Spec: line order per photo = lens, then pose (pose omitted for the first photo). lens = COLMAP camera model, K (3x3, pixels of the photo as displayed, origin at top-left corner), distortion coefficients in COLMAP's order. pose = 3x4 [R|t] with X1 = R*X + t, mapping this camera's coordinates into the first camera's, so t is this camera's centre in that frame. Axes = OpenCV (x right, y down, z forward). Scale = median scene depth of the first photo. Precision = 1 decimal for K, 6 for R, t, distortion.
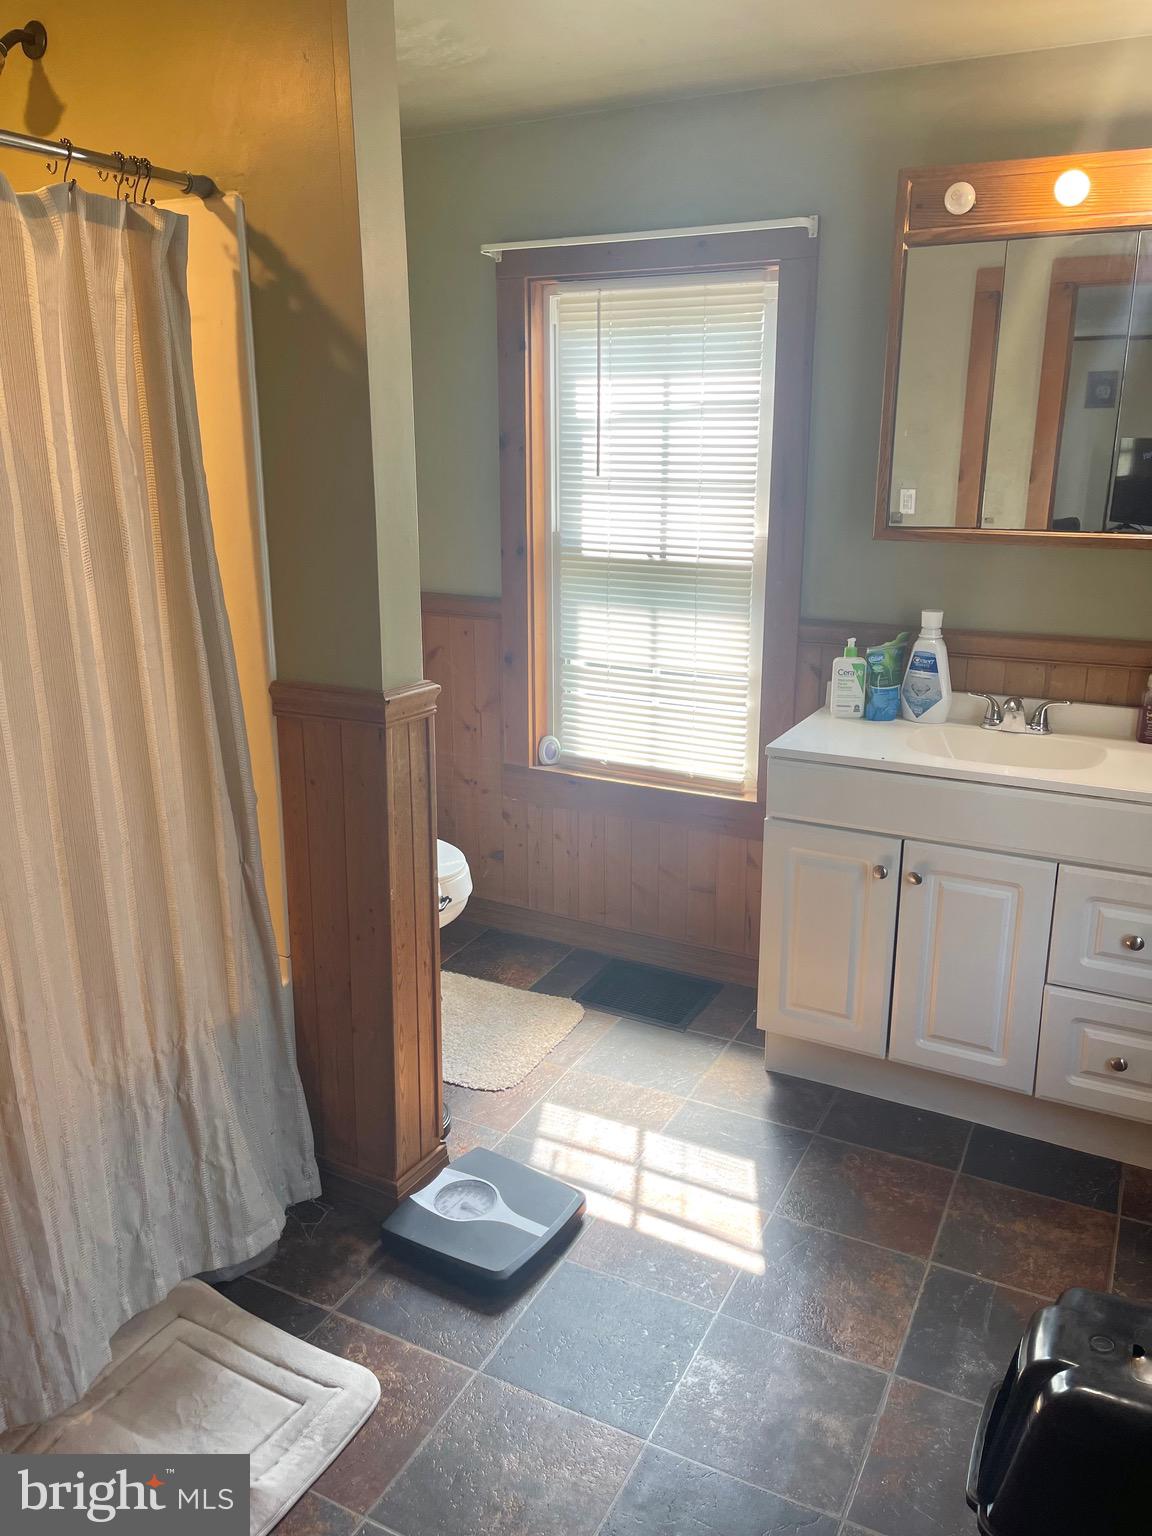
lens RADIAL K [[1162.8, 0, 572.6], [0, 1162.8, 758.6], [0, 0, 1]] dist [0.068097, -0.090042]
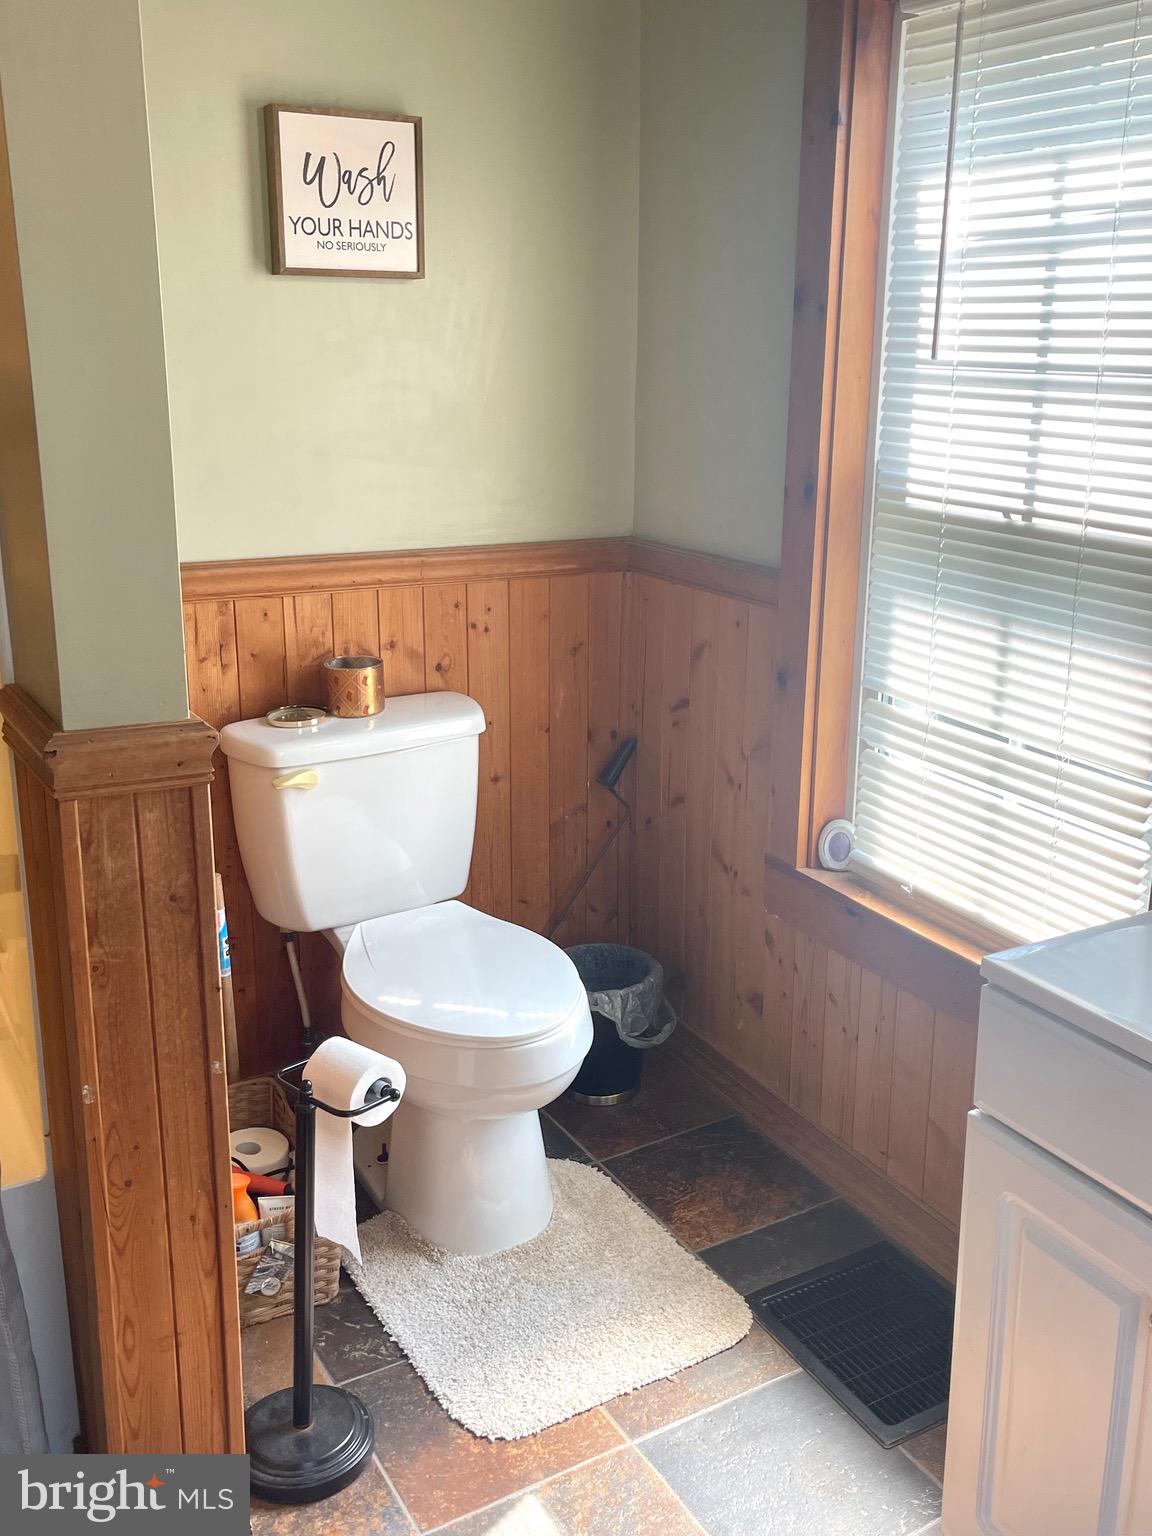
lens RADIAL K [[1460.7, 0, 580.5], [0, 1460.7, 745.2], [0, 0, 1]] dist [0.034132, 0.000000]
pose [[0.834540, 0.149642, -0.530237, 0.286600], [-0.143662, 0.988218, 0.052783, -0.087307], [0.531888, 0.032126, 0.846205, 0.384790]]
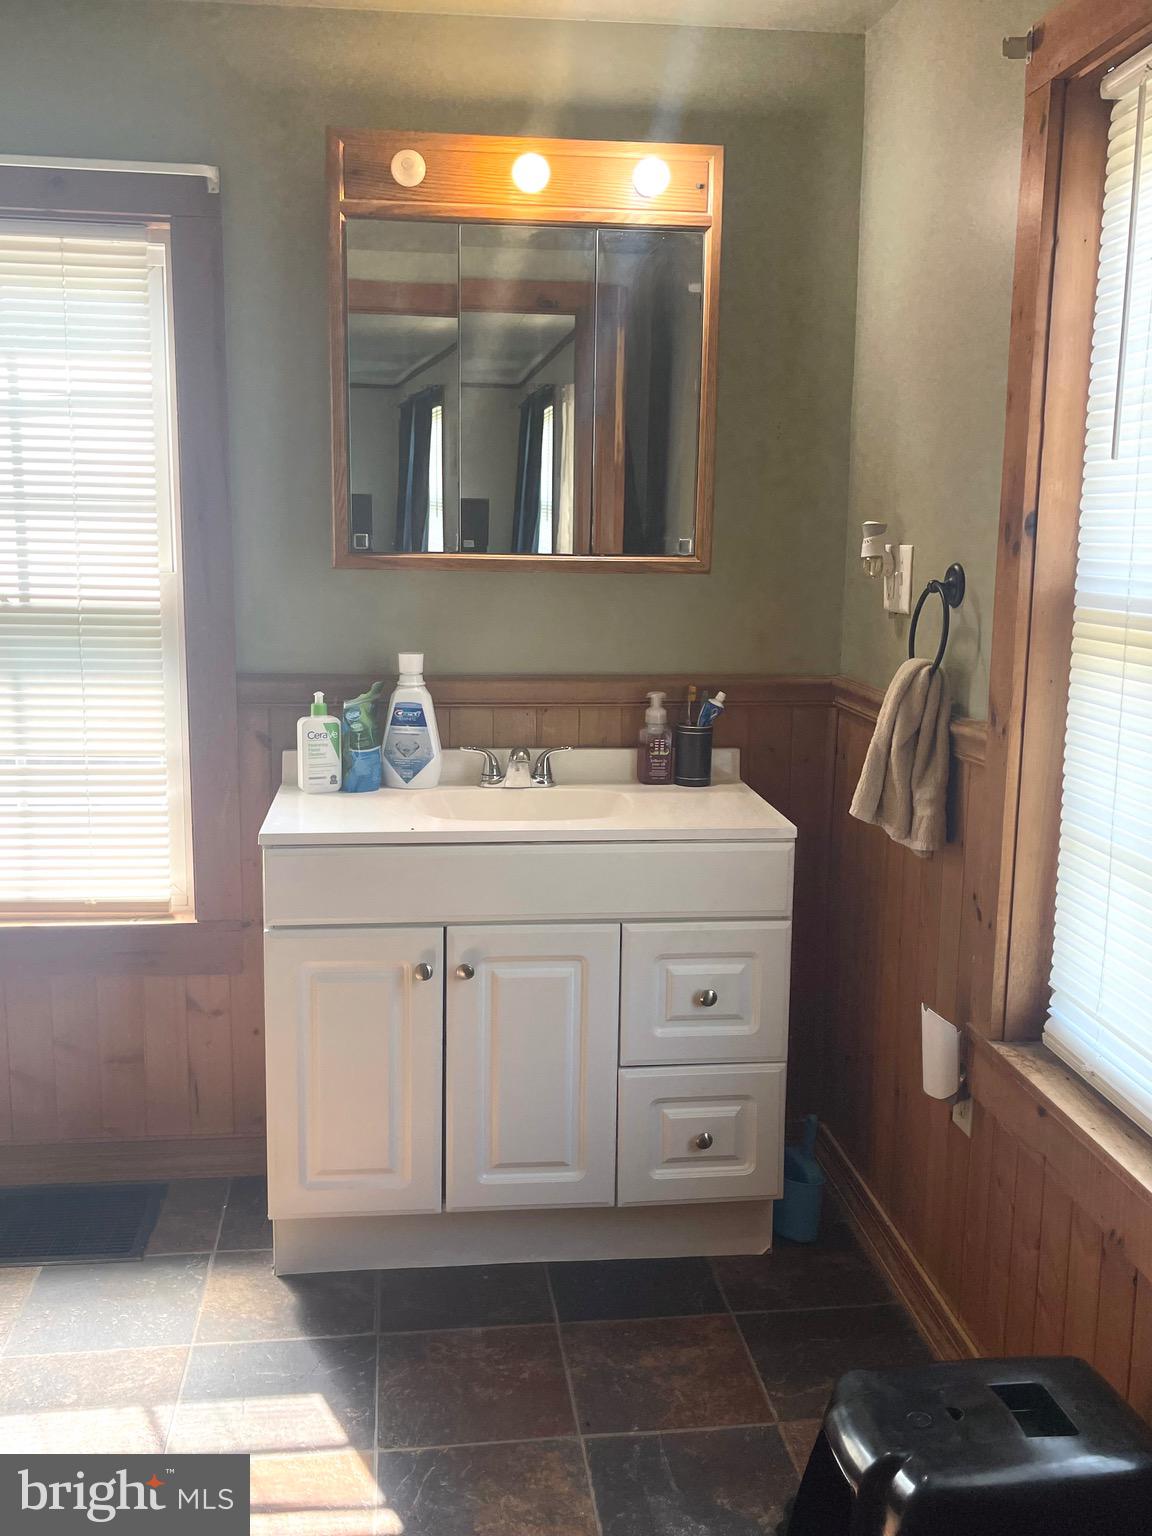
lens RADIAL K [[1460.7, 0, 577.8], [0, 1460.7, 757.2], [0, 0, 1]] dist [0.034132, 0.000000]
pose [[0.823543, -0.079182, 0.561700, -0.167324], [0.133373, 0.989479, -0.056061, 0.018889], [-0.551352, 0.121084, 0.825439, 0.086682]]
